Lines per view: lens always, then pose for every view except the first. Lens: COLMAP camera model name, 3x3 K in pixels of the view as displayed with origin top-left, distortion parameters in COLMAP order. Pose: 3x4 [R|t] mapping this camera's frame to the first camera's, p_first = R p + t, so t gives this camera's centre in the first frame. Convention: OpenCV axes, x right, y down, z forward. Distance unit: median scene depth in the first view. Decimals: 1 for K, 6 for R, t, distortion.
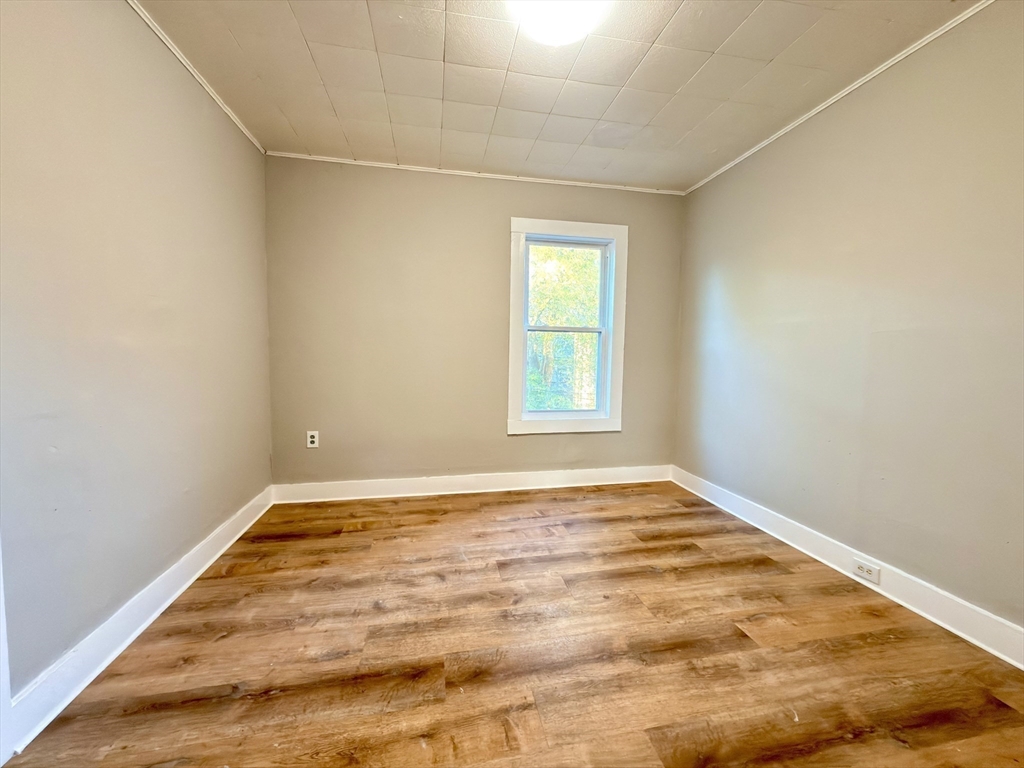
lens RADIAL K [[419.6, 0, 516.0], [0, 419.6, 387.9], [0, 0, 1]] dist [0.000029, -0.000046]
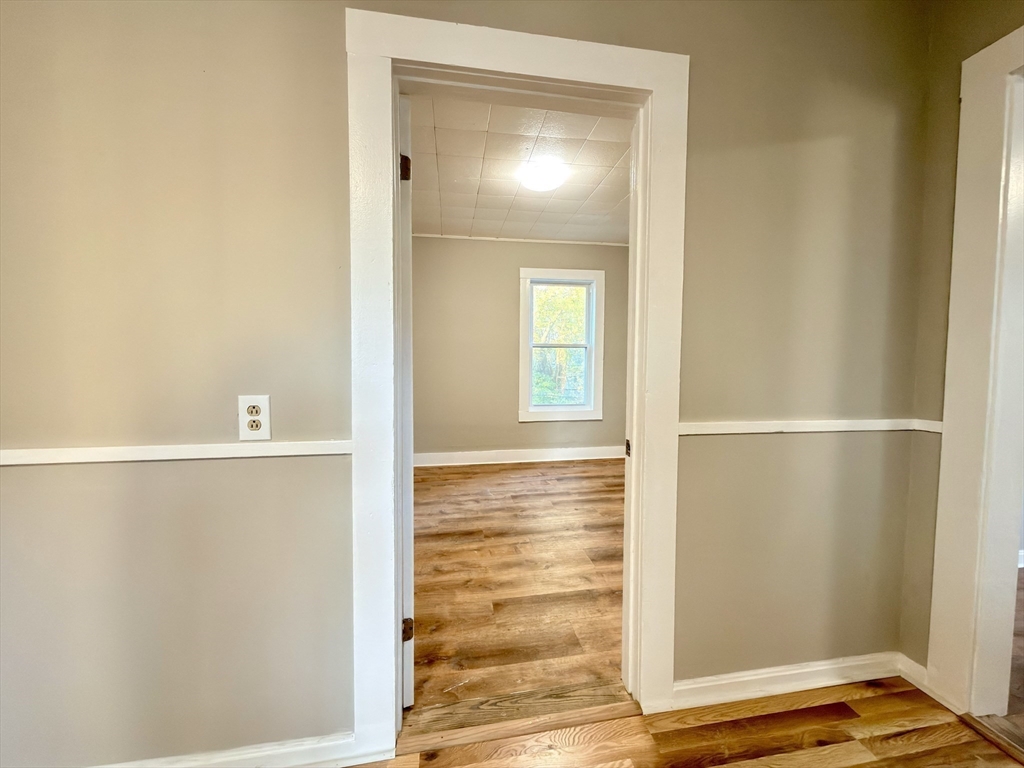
lens RADIAL K [[419.6, 0, 512.8], [0, 419.6, 381.0], [0, 0, 1]] dist [0.000029, -0.000046]
pose [[0.998971, -0.010077, -0.044231, 0.032626], [0.008433, 0.999272, -0.037194, 0.037941], [0.044573, 0.036783, 0.998329, -0.554556]]
